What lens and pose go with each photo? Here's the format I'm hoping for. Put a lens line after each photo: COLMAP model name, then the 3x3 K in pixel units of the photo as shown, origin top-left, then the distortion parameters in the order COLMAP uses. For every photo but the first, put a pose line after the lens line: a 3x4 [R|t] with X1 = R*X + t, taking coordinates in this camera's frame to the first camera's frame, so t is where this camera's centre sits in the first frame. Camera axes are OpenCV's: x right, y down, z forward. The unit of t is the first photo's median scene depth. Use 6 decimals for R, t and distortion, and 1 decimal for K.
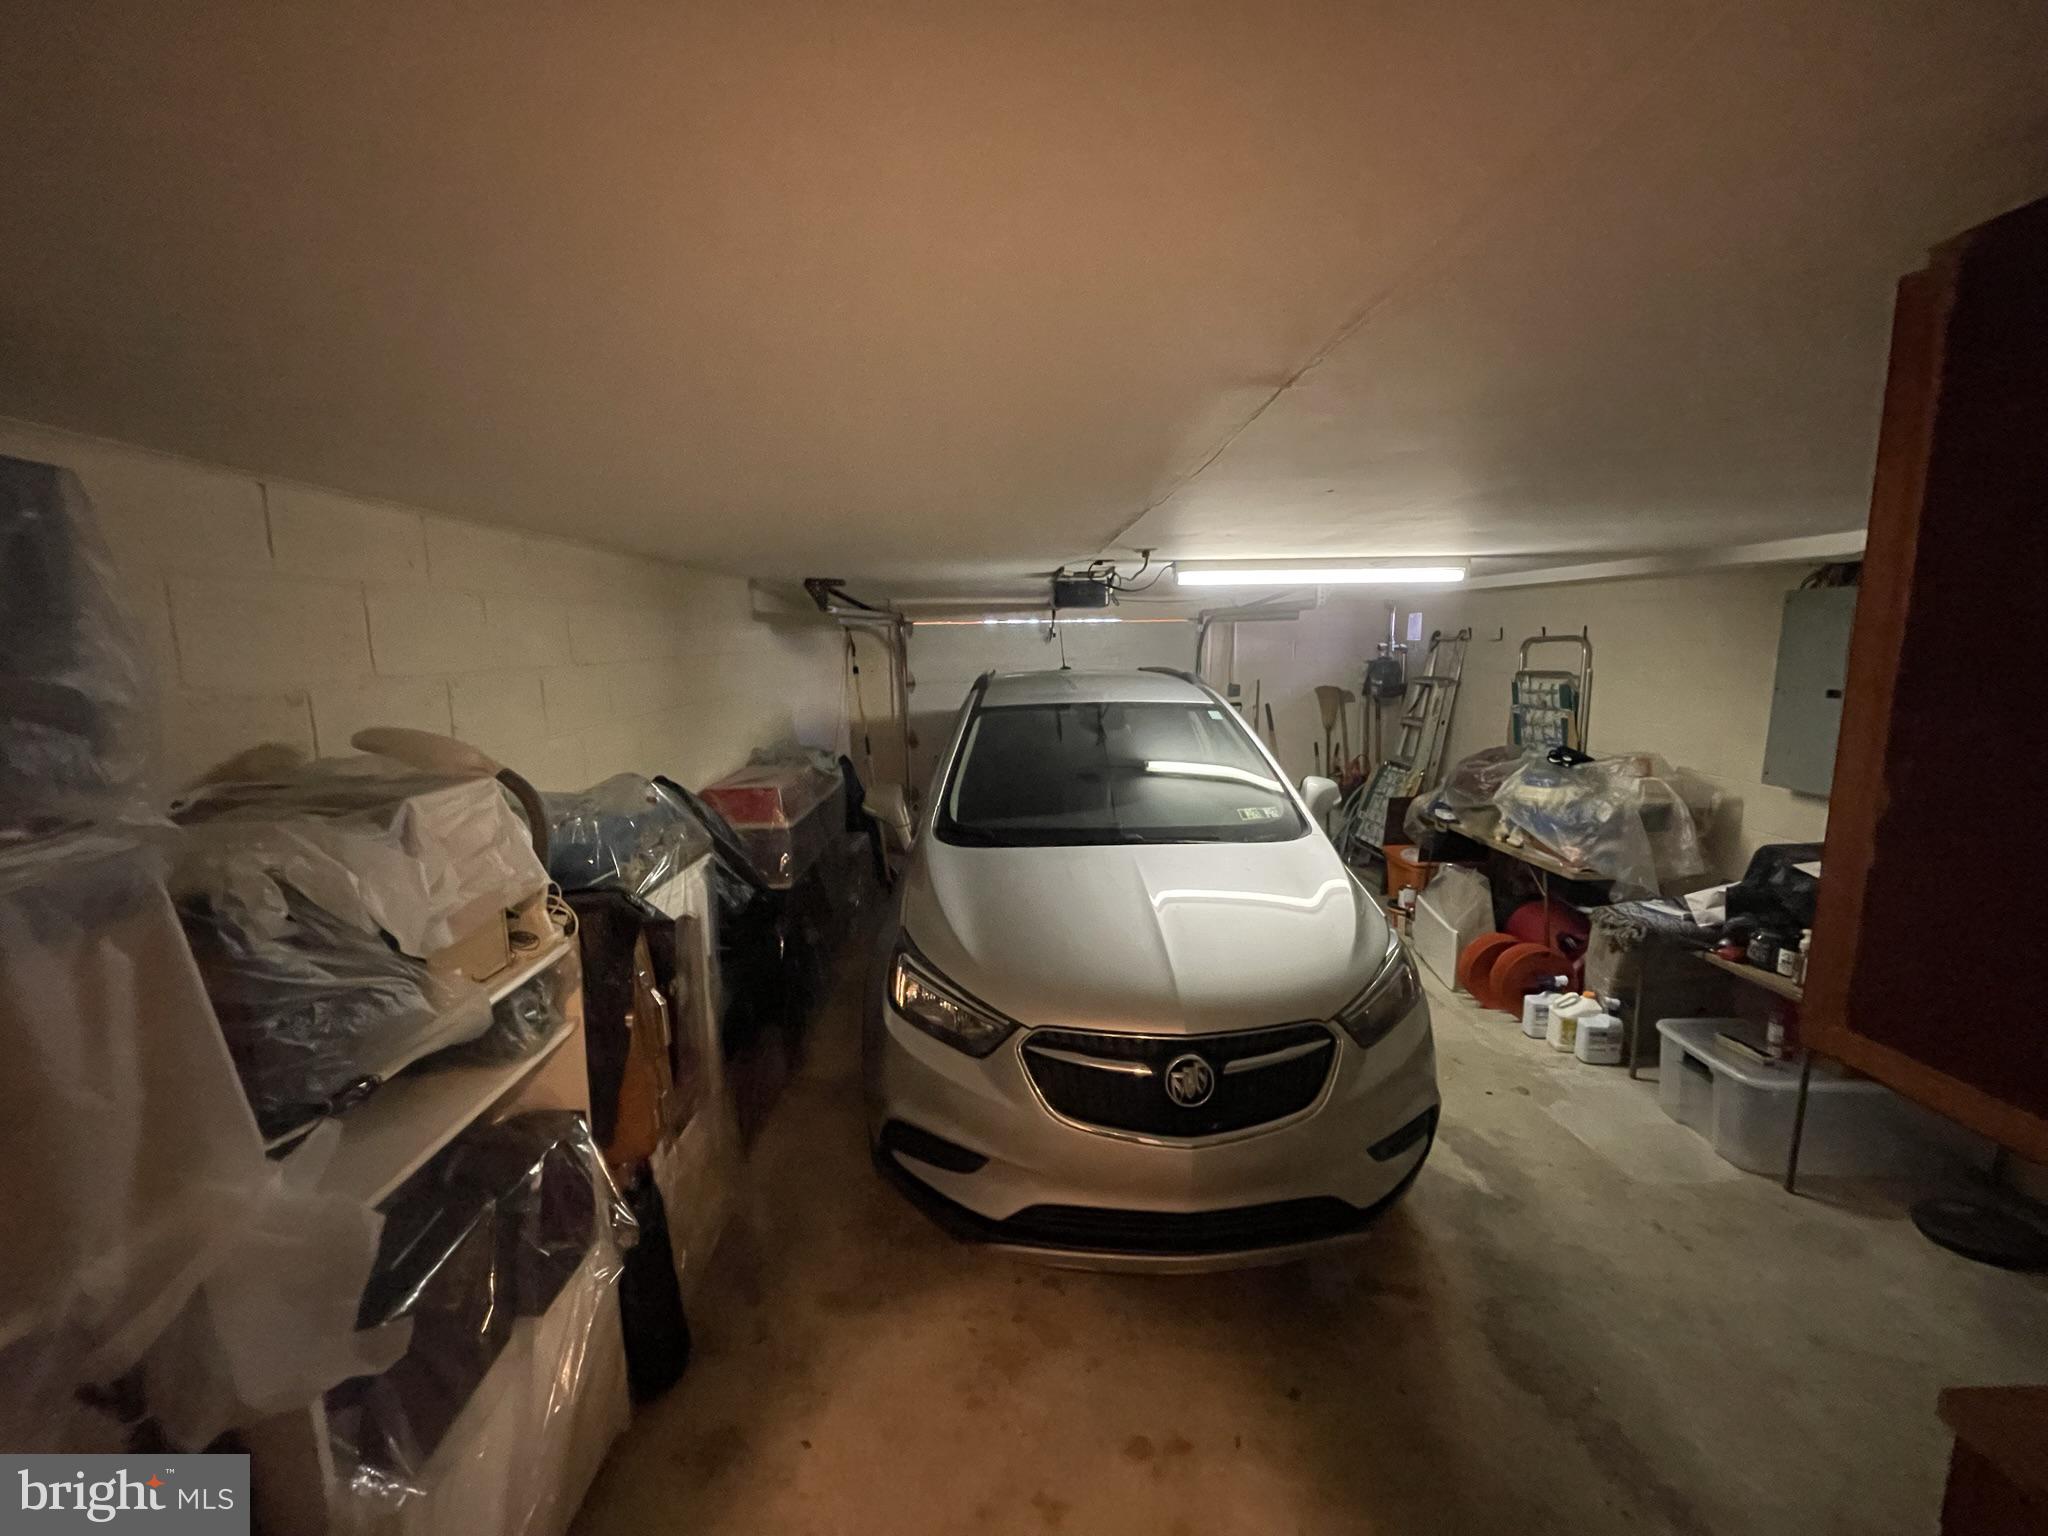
lens RADIAL K [[818.3, 0, 1021.2], [0, 818.3, 748.7], [0, 0, 1]] dist [-0.000793, -0.000232]
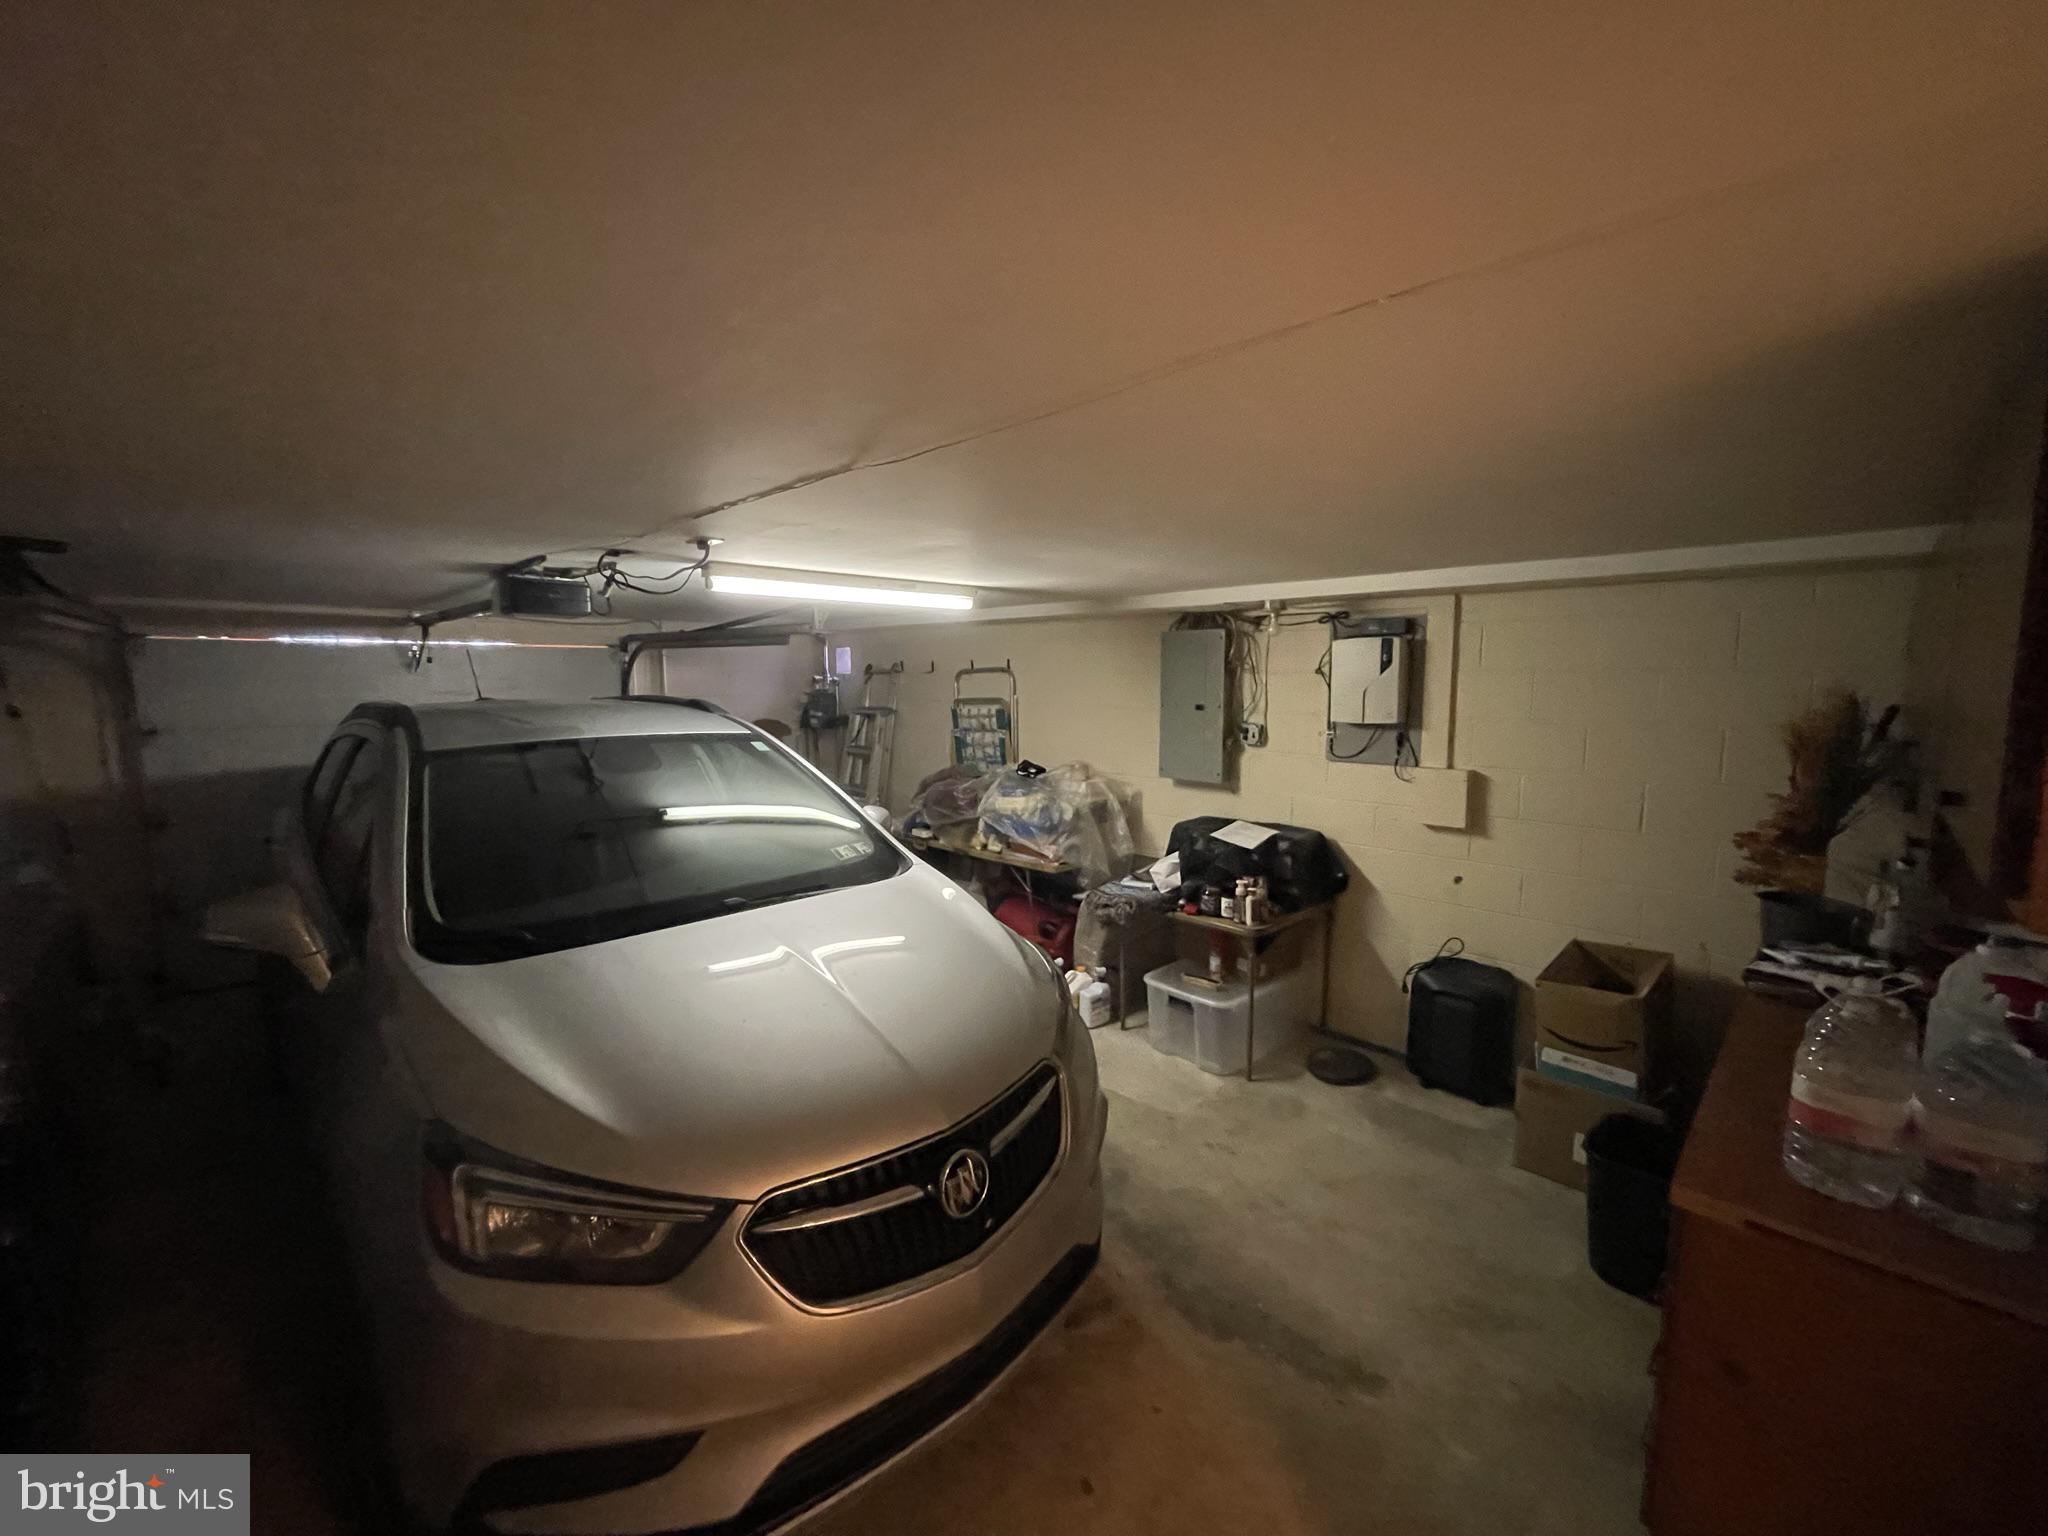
lens RADIAL K [[818.3, 0, 1021.2], [0, 818.3, 748.7], [0, 0, 1]] dist [-0.000793, -0.000232]
pose [[0.733152, -0.050357, 0.678198, -0.140283], [0.083890, 0.996335, -0.016709, -0.000401], [-0.674871, 0.069144, 0.734689, 0.172885]]
